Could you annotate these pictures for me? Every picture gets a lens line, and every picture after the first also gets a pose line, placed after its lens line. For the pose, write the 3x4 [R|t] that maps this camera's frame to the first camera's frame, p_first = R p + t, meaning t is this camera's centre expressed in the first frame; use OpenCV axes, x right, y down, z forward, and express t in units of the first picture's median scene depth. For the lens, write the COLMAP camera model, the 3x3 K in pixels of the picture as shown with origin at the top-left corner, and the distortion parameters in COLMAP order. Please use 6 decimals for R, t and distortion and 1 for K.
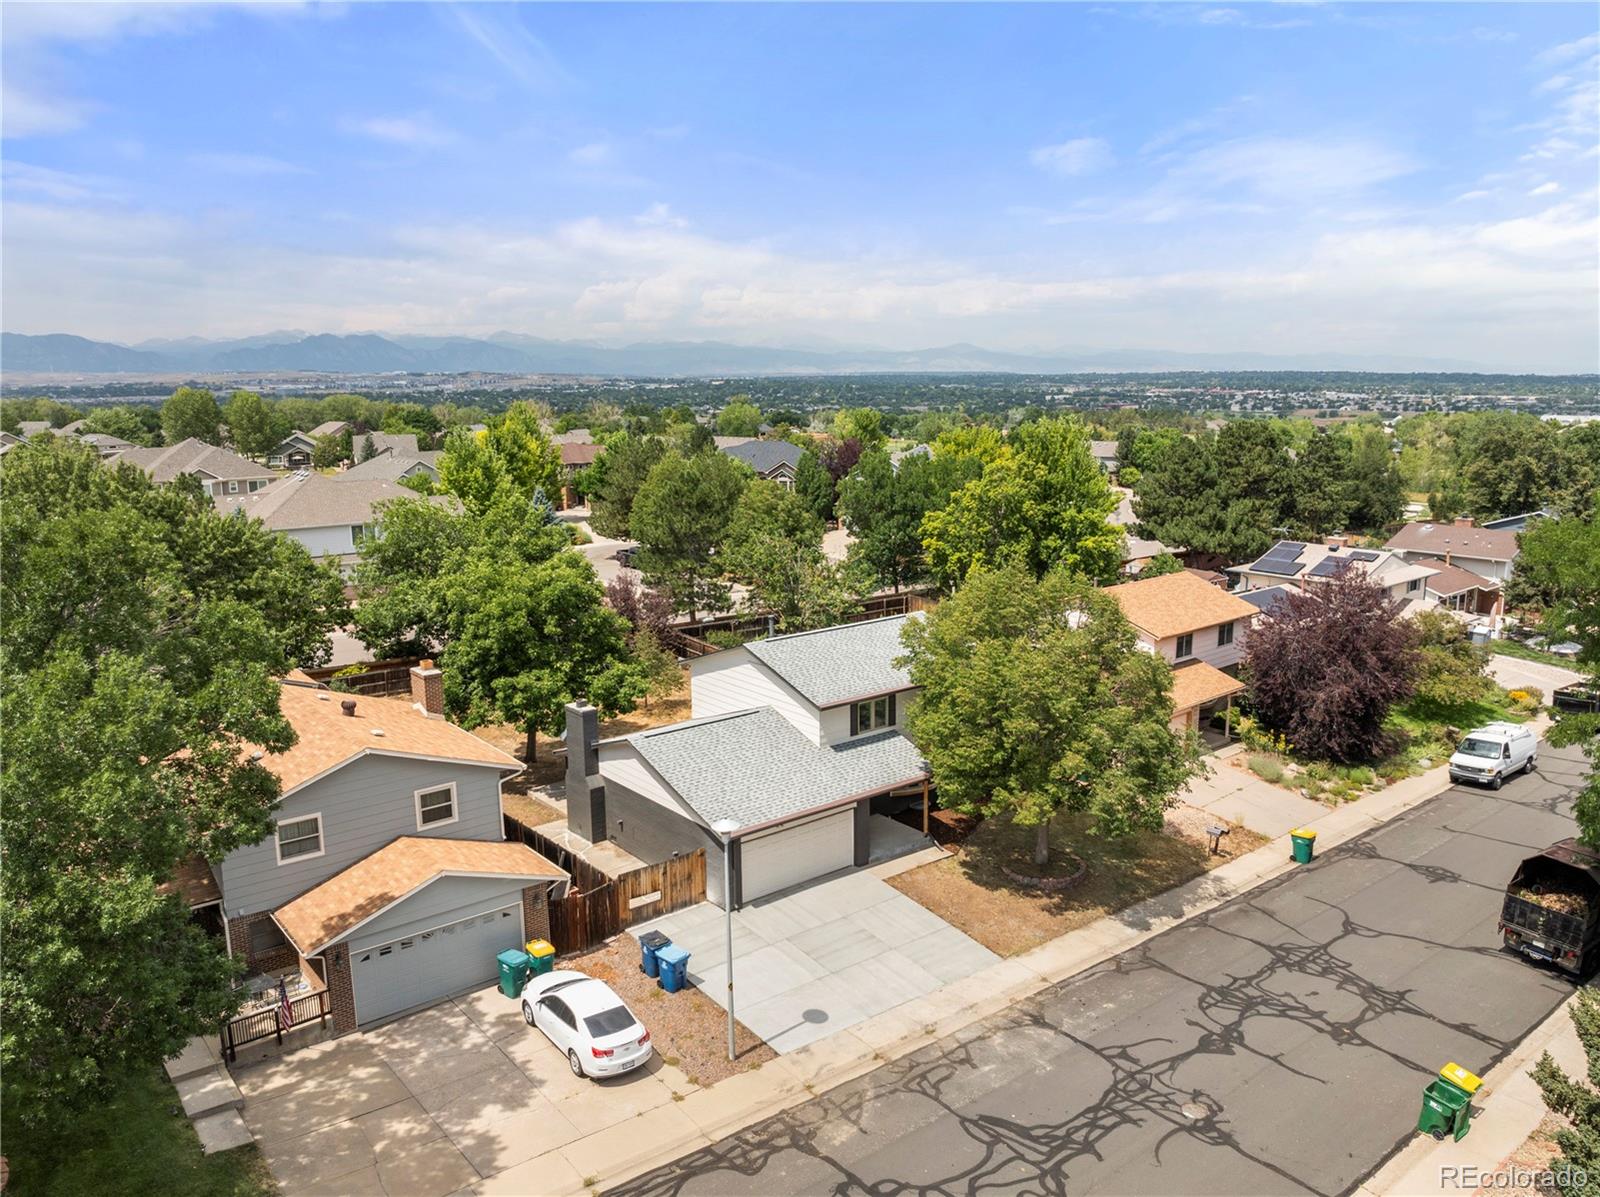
lens RADIAL K [[1160.3, 0, 800.0], [0, 1160.3, 598.5], [0, 0, 1]] dist [-0.037059, -0.003234]
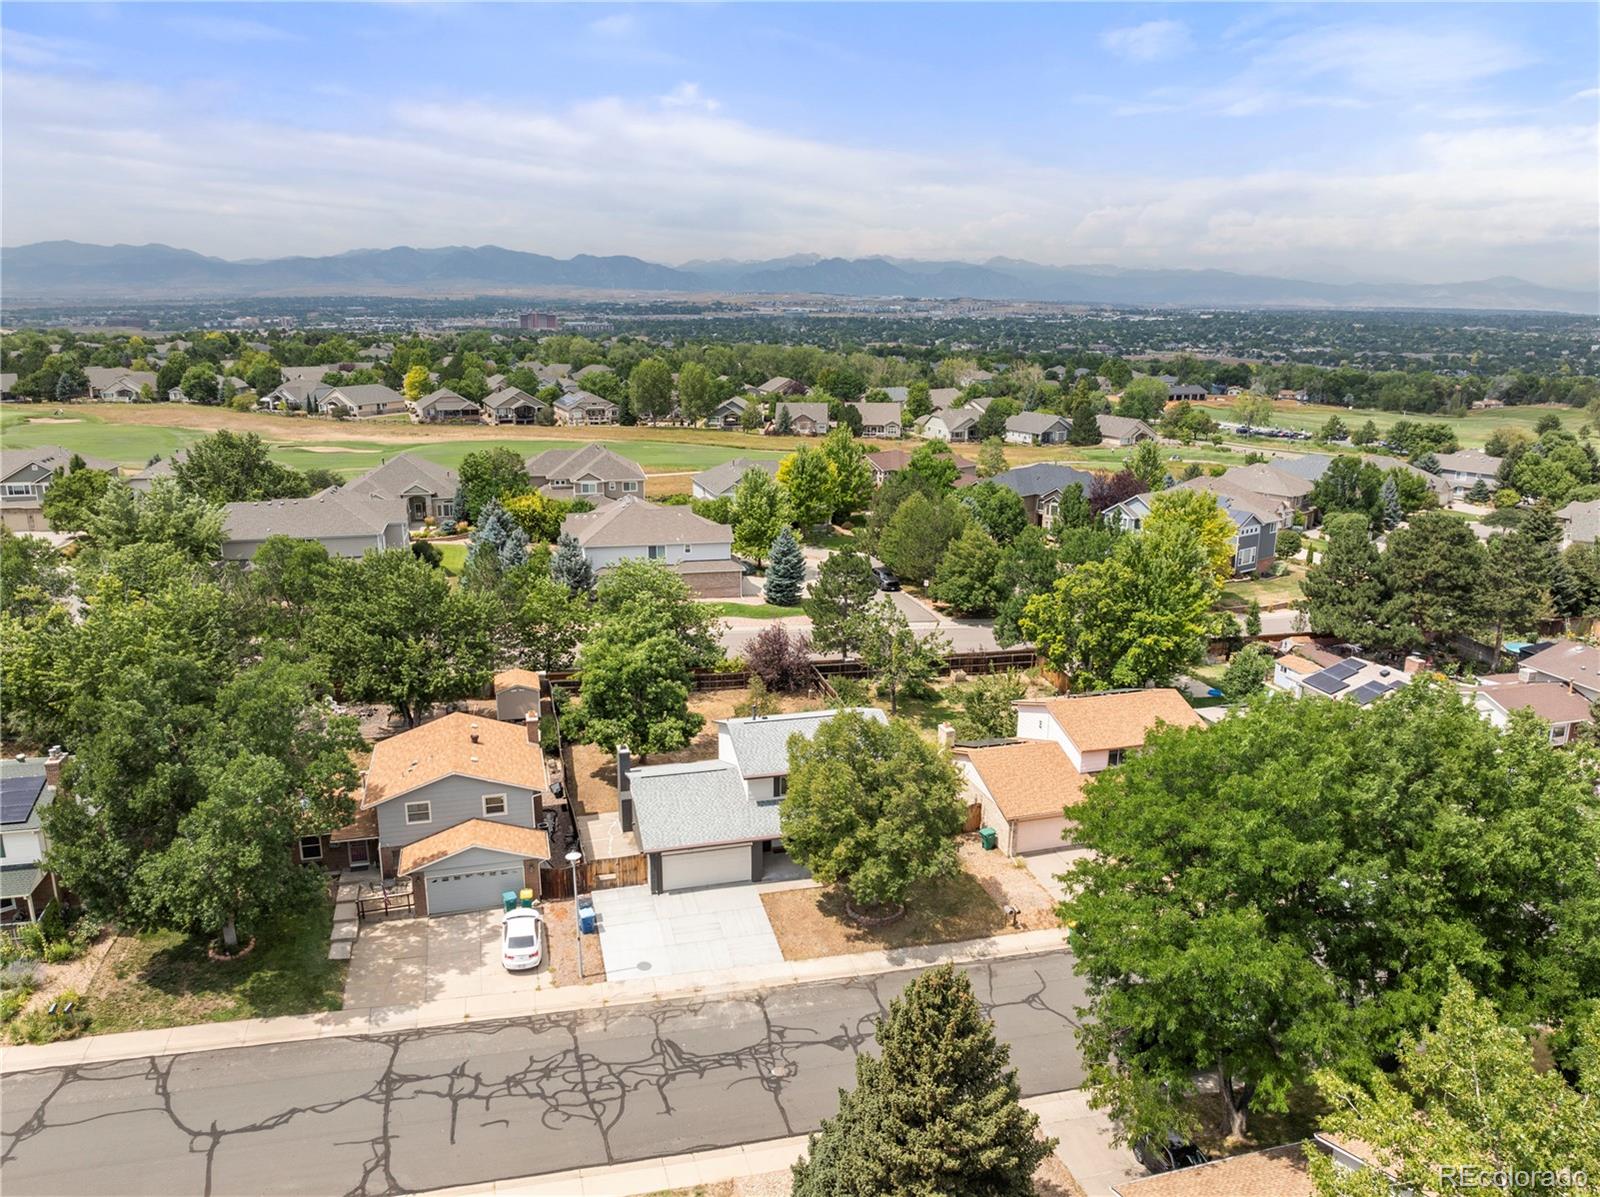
lens RADIAL K [[1128.2, 0, 800.0], [0, 1128.2, 598.5], [0, 0, 1]] dist [-0.034876, -0.010220]
pose [[0.916619, 0.115891, -0.382595, 0.766594], [-0.090218, 0.992336, 0.084441, -0.336487], [0.389449, -0.042883, 0.920049, -0.428561]]
